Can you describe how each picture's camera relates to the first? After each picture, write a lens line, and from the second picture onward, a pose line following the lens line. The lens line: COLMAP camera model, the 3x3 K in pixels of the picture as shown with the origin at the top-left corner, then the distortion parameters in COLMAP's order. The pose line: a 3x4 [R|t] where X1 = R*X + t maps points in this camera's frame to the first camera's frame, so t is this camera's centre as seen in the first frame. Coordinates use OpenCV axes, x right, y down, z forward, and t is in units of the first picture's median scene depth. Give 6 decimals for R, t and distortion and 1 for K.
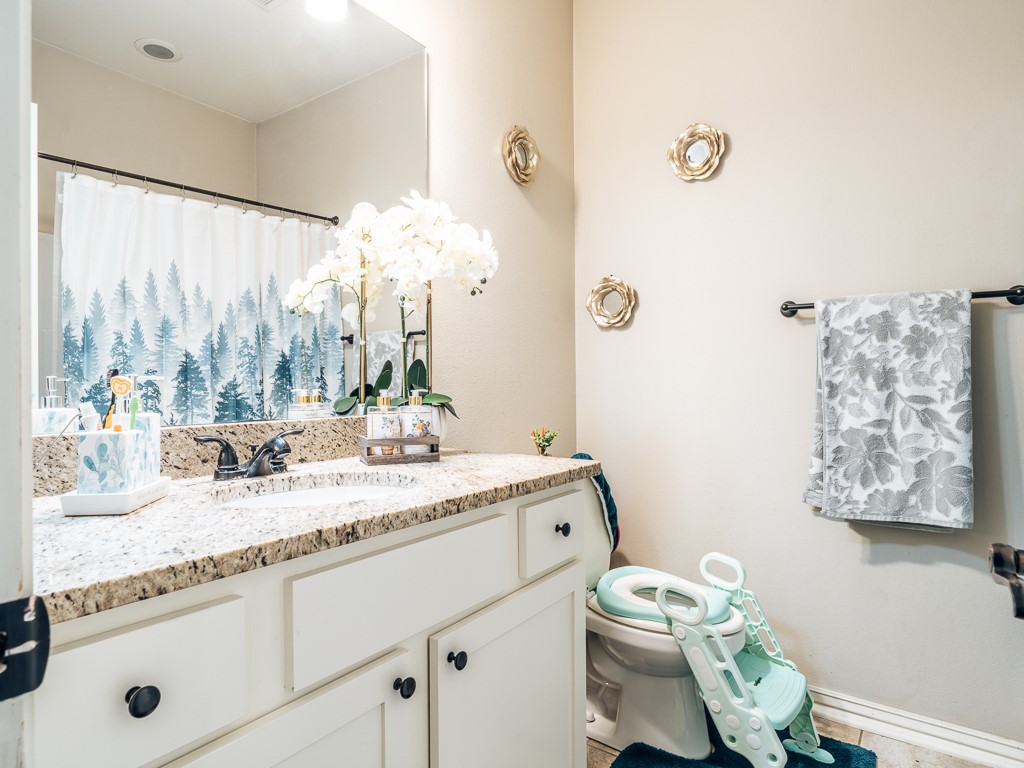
lens RADIAL K [[601.2, 0, 511.6], [0, 601.2, 379.4], [0, 0, 1]] dist [-0.000099, -0.000333]
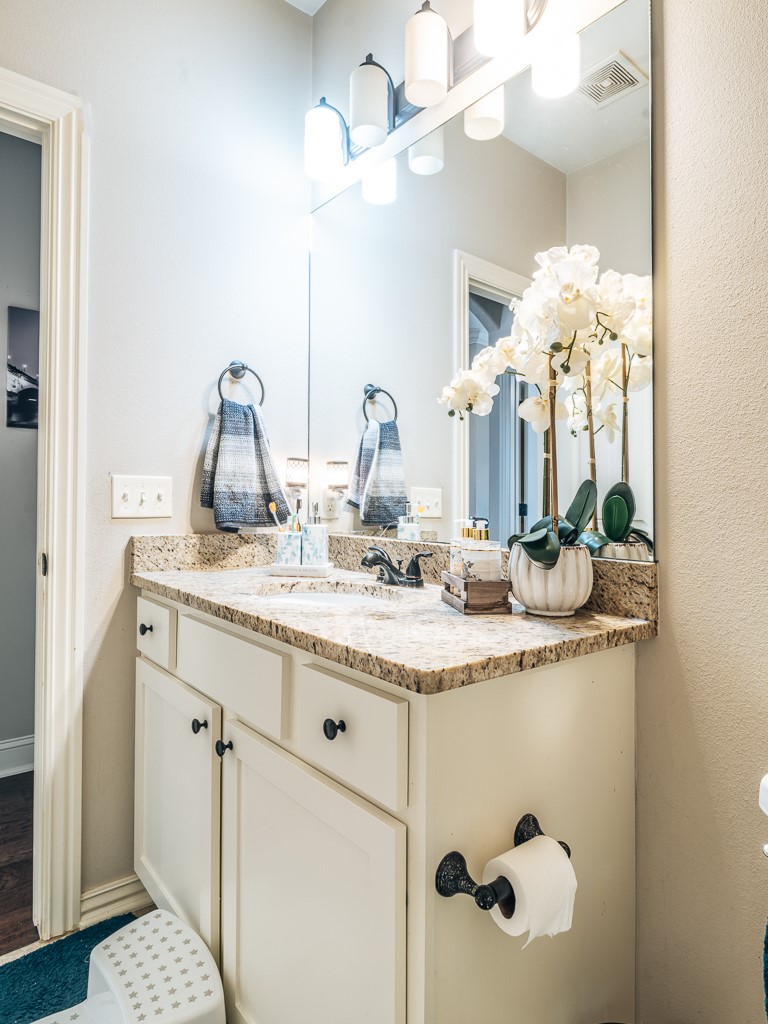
lens RADIAL K [[601.2, 0, 384.1], [0, 601.2, 507.5], [0, 0, 1]] dist [-0.000099, -0.000333]
pose [[-0.270217, 0.001774, -0.962798, 0.768516], [-0.015726, 0.999857, 0.006256, -0.003915], [0.962671, 0.016832, -0.270150, 1.314338]]
